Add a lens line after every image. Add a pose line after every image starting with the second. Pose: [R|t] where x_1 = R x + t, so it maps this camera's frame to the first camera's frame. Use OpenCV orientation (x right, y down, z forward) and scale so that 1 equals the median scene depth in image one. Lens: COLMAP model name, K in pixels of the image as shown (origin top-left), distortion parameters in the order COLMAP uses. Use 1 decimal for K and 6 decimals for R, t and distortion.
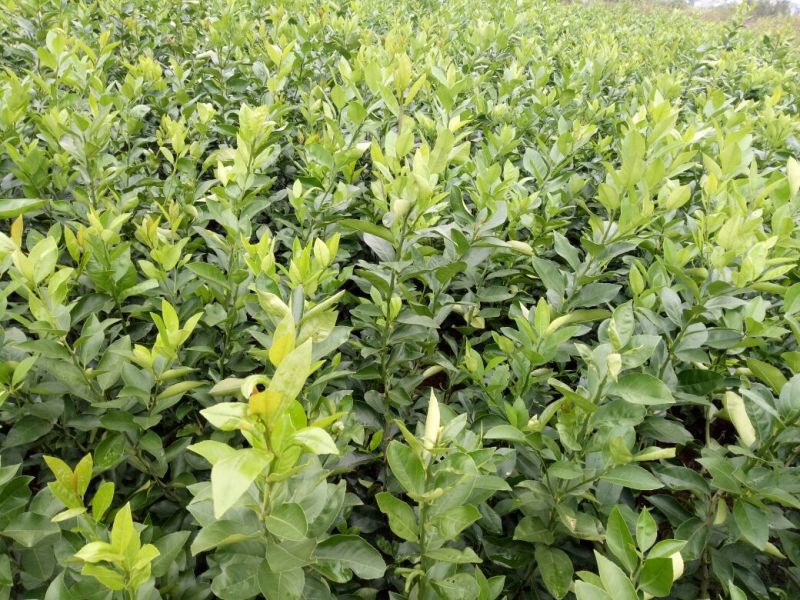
lens RADIAL K [[614.4, 0, 399.8], [0, 614.4, 301.3], [0, 0, 1]] dist [0.040121, -0.011118]
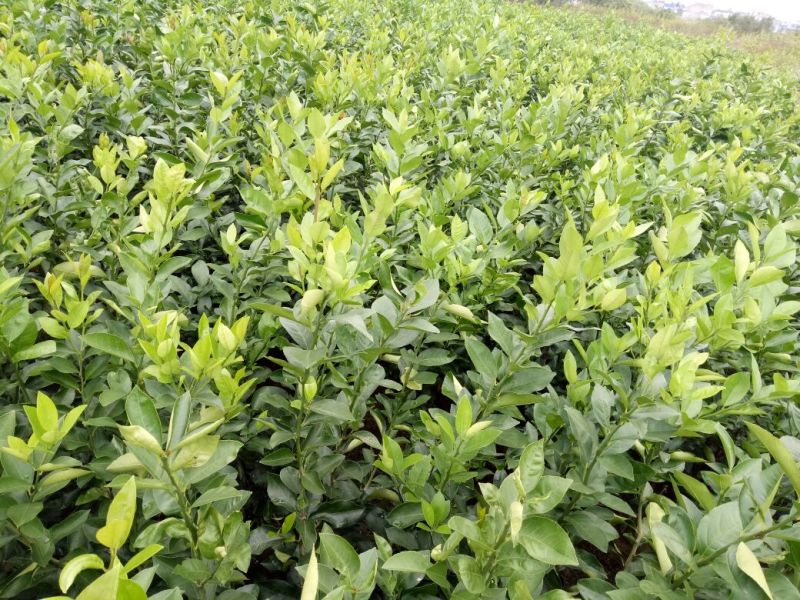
lens RADIAL K [[614.4, 0, 401.3], [0, 614.4, 298.9], [0, 0, 1]] dist [0.040121, -0.011118]
pose [[0.997785, 0.053654, 0.039315, 0.059112], [-0.054168, 0.998458, 0.012145, -0.104898], [-0.038602, -0.014248, 0.999153, 0.045989]]
